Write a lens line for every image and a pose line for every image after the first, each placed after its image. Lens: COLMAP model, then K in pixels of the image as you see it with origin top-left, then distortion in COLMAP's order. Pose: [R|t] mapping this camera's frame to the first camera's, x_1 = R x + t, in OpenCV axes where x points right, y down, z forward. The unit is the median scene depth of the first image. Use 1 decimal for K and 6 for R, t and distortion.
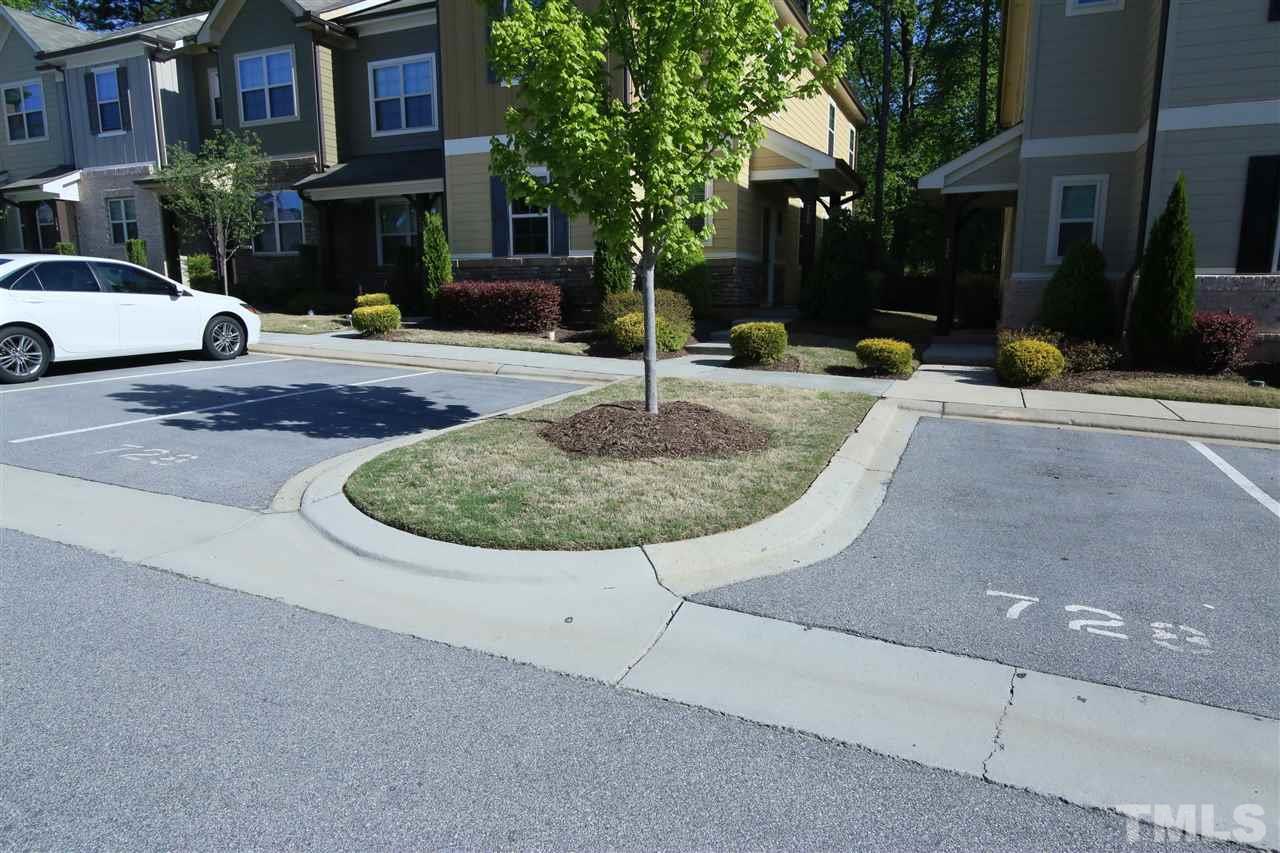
lens RADIAL K [[888.5, 0, 642.0], [0, 888.5, 405.1], [0, 0, 1]] dist [-0.010364, -0.000953]
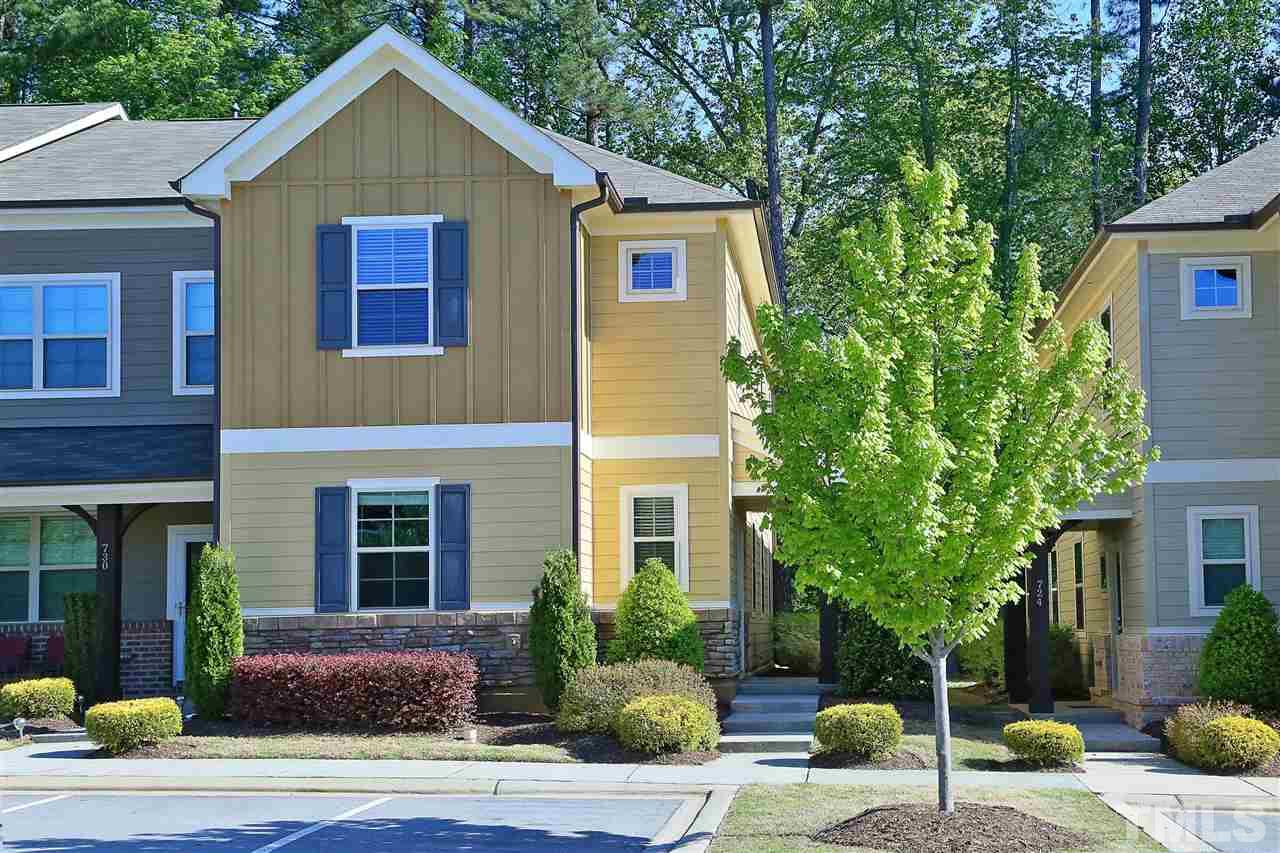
lens RADIAL K [[1707.2, 0, 640.0], [0, 1707.2, 426.5], [0, 0, 1]] dist [0.084956, -0.001379]
pose [[0.973125, -0.001573, 0.230273, -0.263367], [0.058509, 0.968849, -0.240642, 0.011442], [-0.222722, 0.247647, 0.942903, -0.261583]]
